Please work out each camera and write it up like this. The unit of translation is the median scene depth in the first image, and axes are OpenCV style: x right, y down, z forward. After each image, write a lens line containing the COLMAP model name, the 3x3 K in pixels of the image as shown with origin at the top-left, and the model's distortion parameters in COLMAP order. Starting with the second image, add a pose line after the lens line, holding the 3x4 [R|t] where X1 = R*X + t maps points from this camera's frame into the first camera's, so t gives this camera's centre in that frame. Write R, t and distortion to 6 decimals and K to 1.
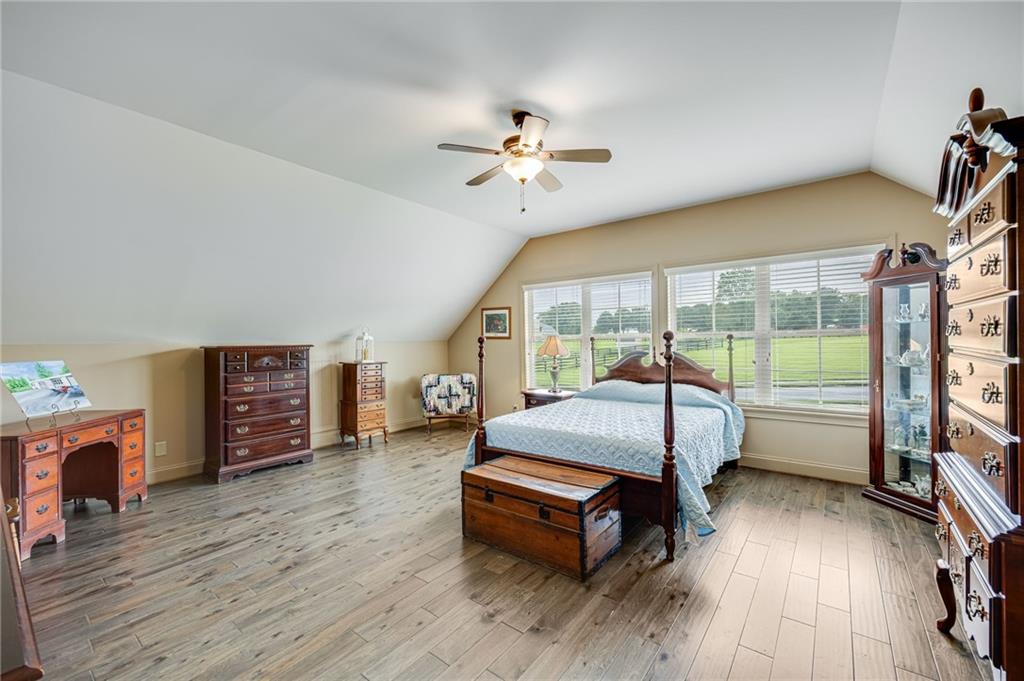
lens RADIAL K [[396.1, 0, 515.4], [0, 396.1, 338.9], [0, 0, 1]] dist [-0.000617, -0.000036]
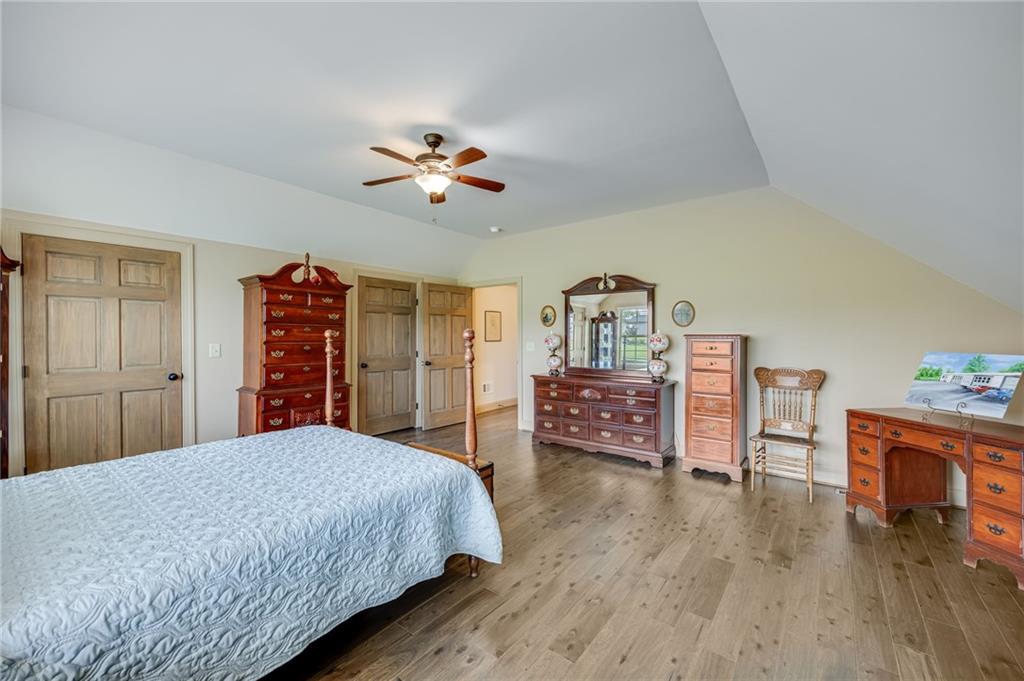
lens RADIAL K [[396.1, 0, 515.4], [0, 396.1, 338.9], [0, 0, 1]] dist [-0.000617, -0.000036]
pose [[-0.999915, 0.009819, -0.008531, -0.163225], [0.009752, 0.999921, 0.007873, 0.005296], [0.008608, 0.007789, -0.999933, 1.746016]]
